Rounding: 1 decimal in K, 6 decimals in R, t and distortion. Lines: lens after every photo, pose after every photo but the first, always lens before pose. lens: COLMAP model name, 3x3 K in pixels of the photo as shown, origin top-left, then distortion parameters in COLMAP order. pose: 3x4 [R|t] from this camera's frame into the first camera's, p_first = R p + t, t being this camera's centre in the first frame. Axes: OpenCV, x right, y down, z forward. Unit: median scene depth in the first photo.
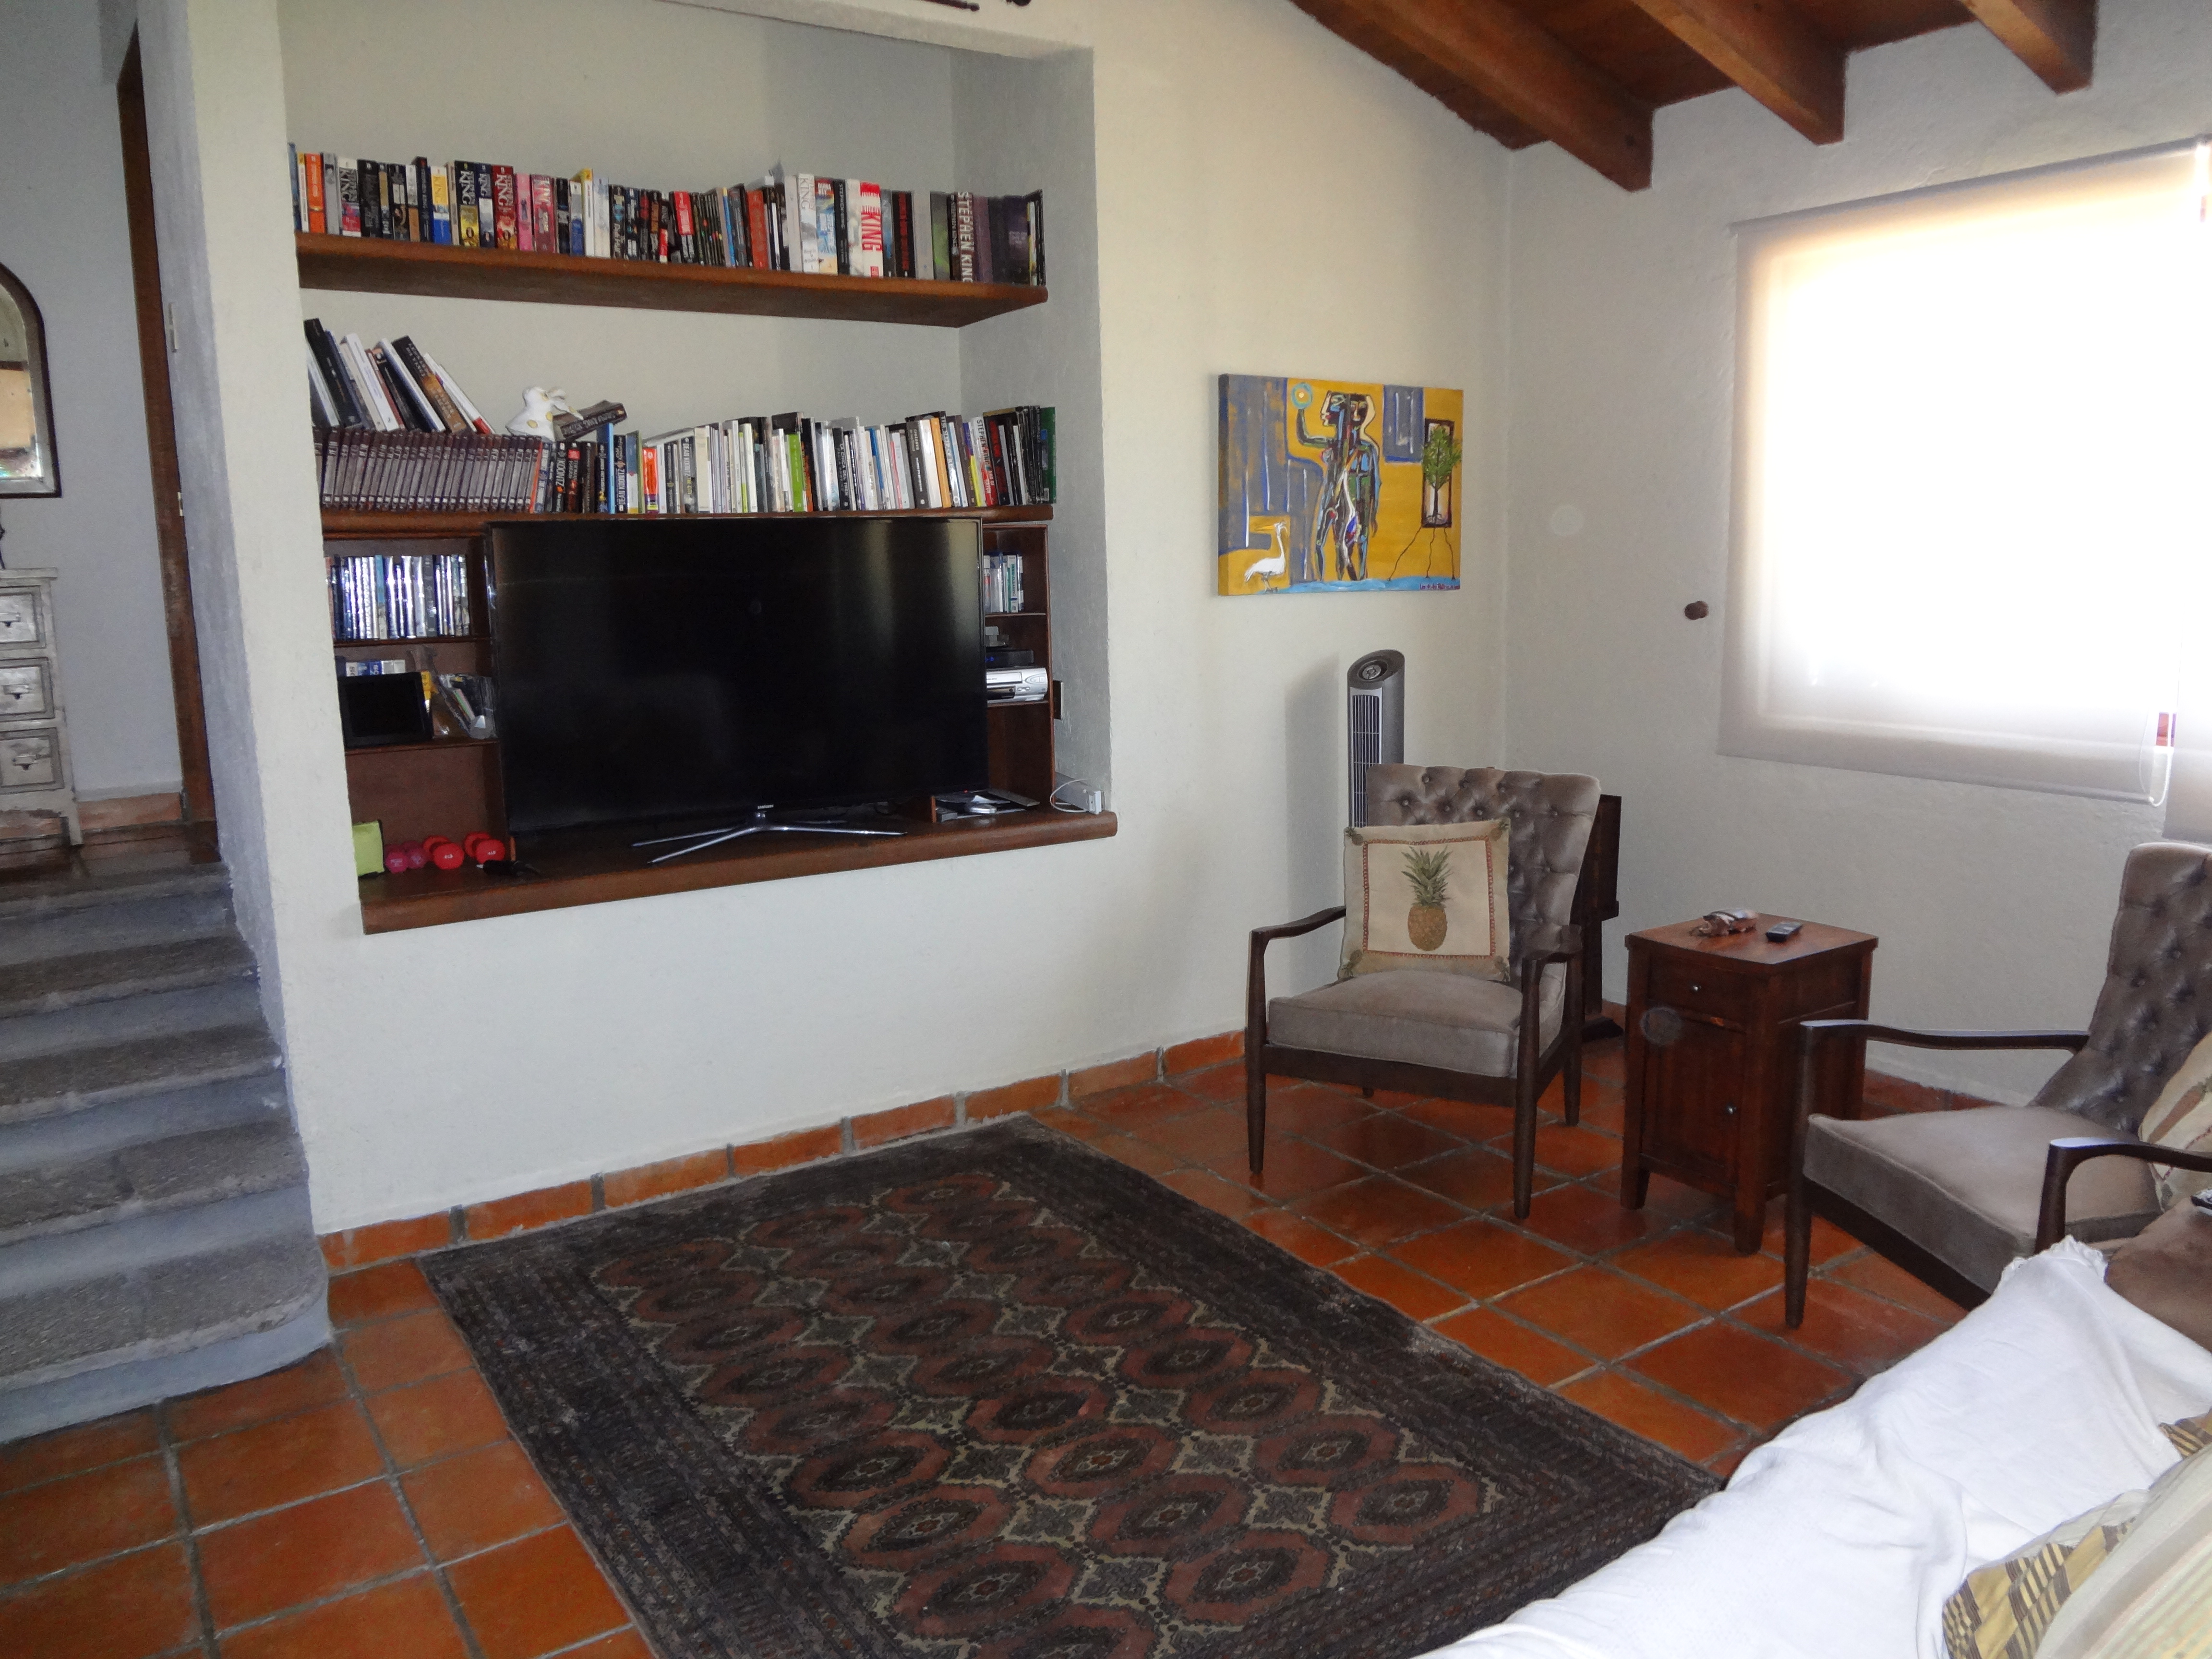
lens RADIAL K [[1694.5, 0, 1106.0], [0, 1694.5, 829.5], [0, 0, 1]] dist [-0.102041, 0.120542]
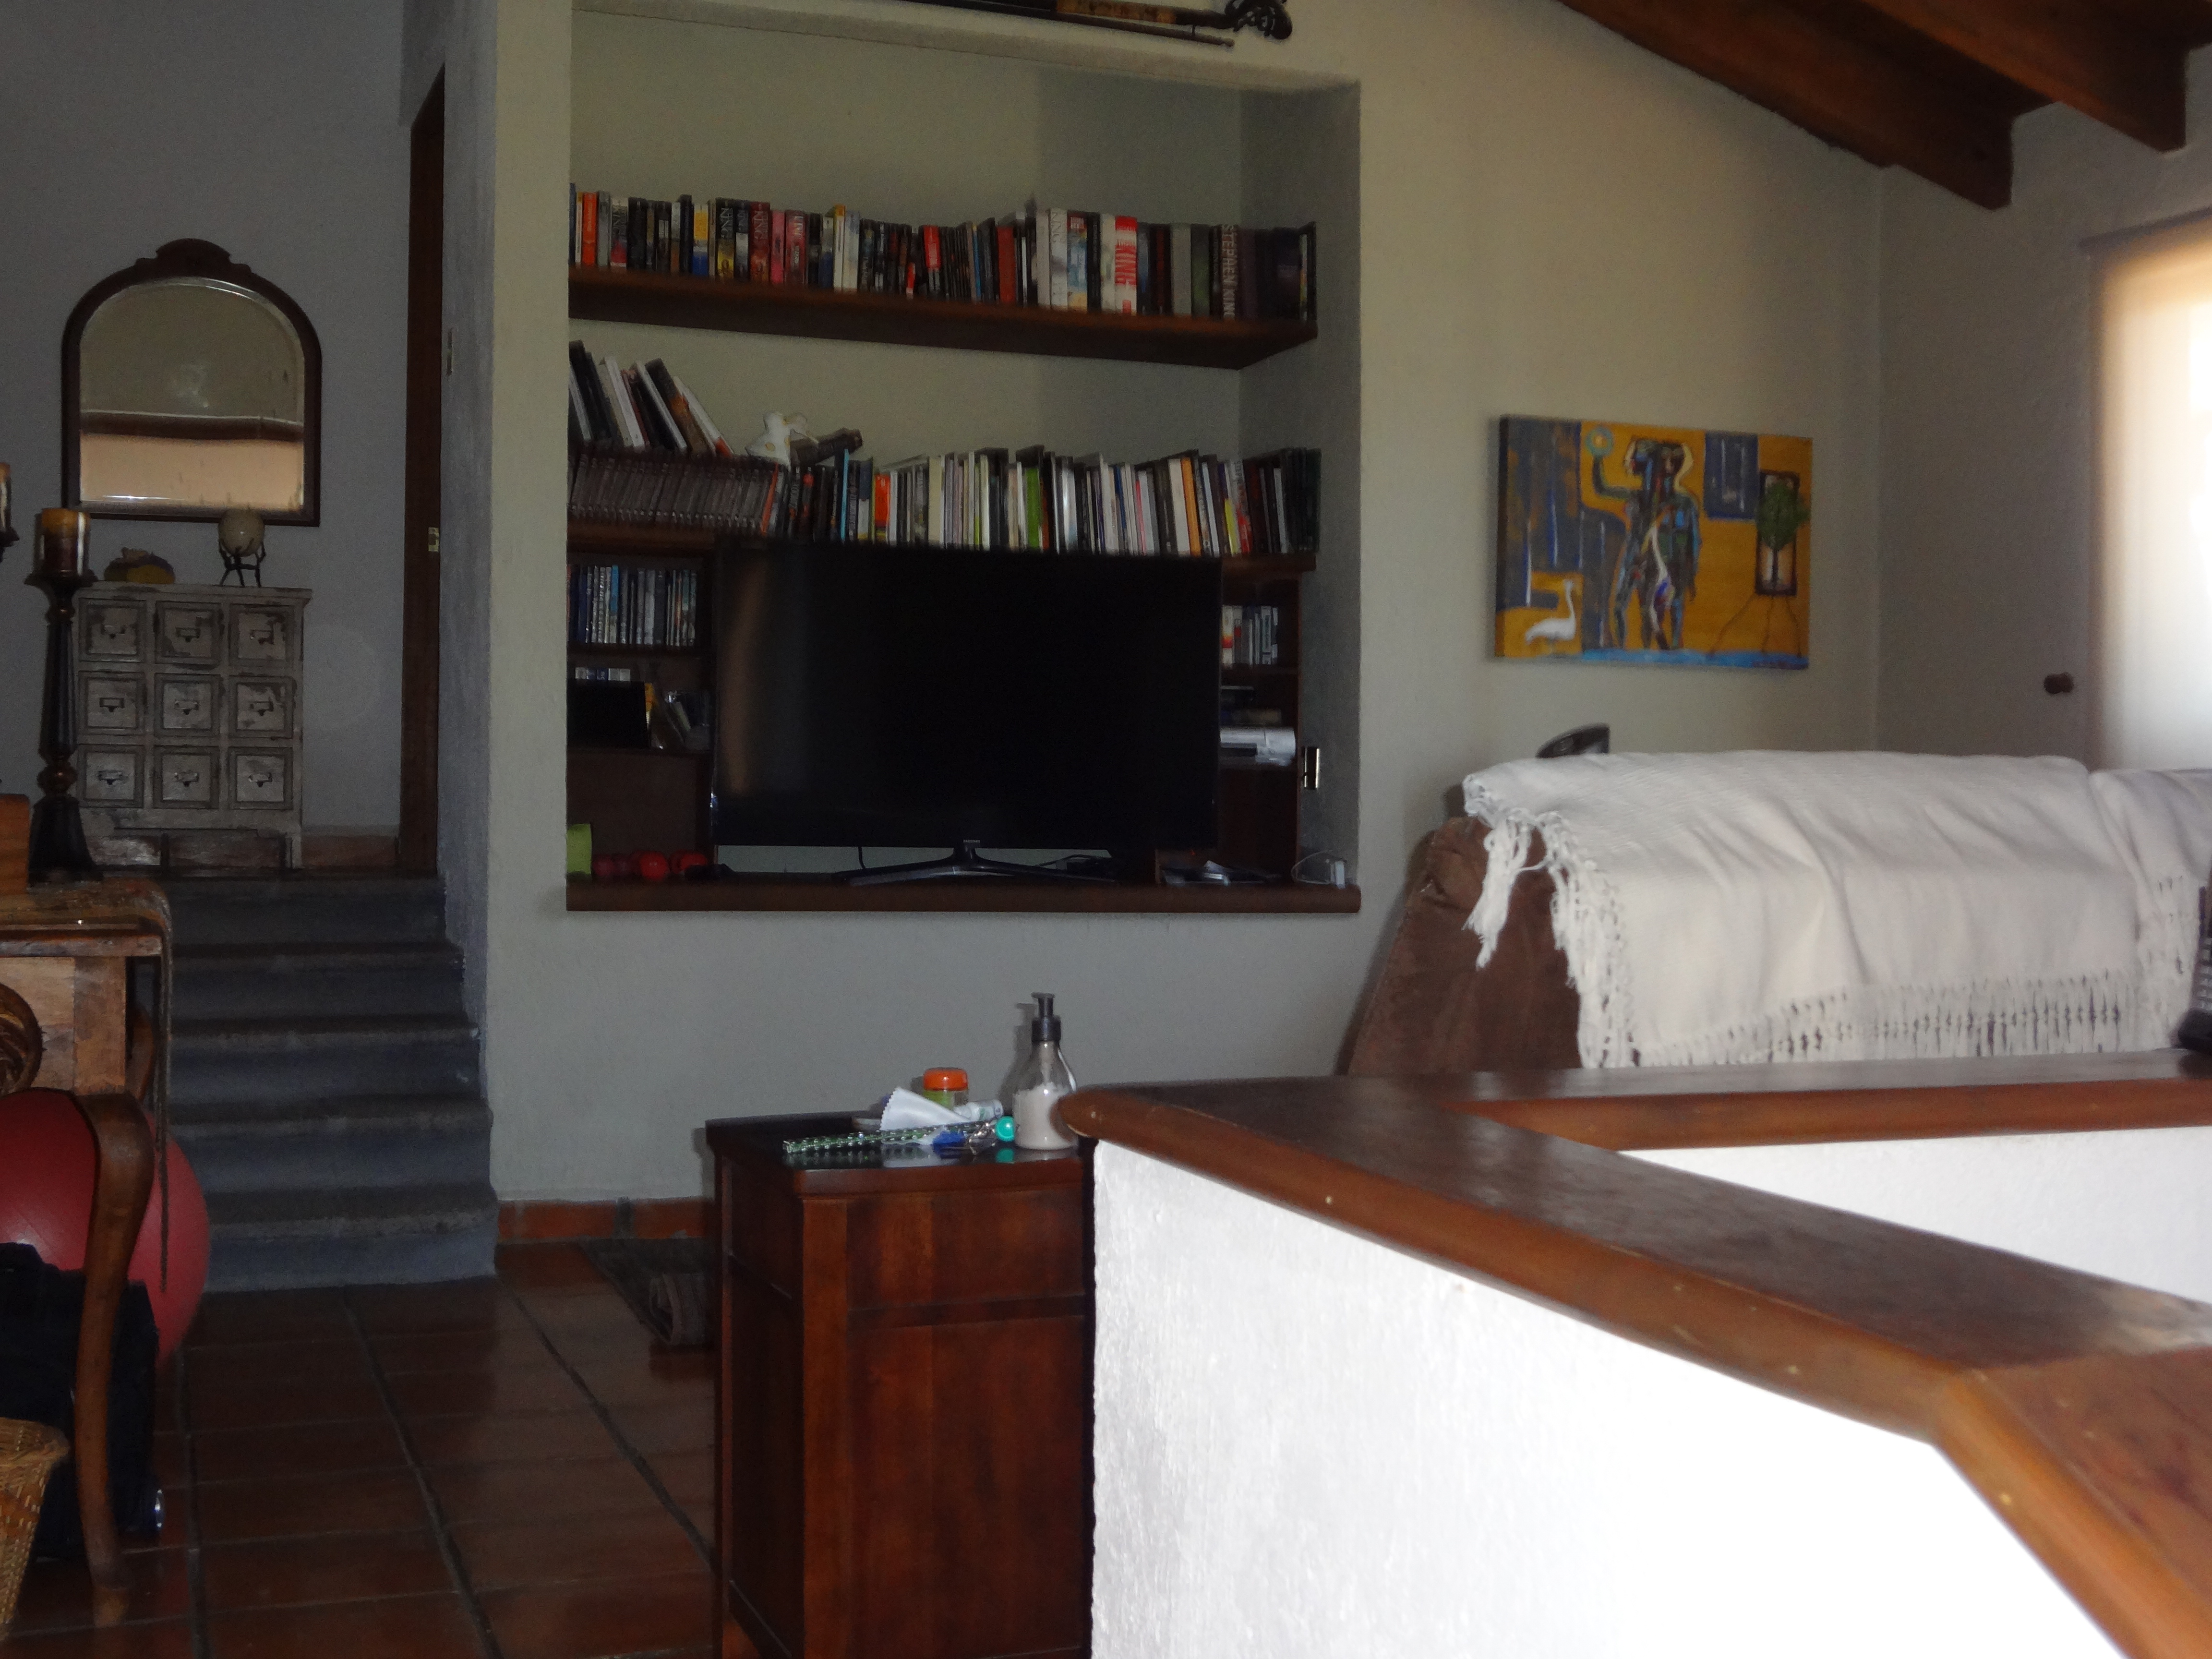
lens RADIAL K [[2751.6, 0, 1106.0], [0, 2751.6, 829.5], [0, 0, 1]] dist [-0.010597, -0.001095]
pose [[0.970394, 0.035858, -0.238849, 0.242343], [-0.072530, 0.986538, -0.146566, 0.199826], [0.230378, 0.159551, 0.959932, -0.482756]]
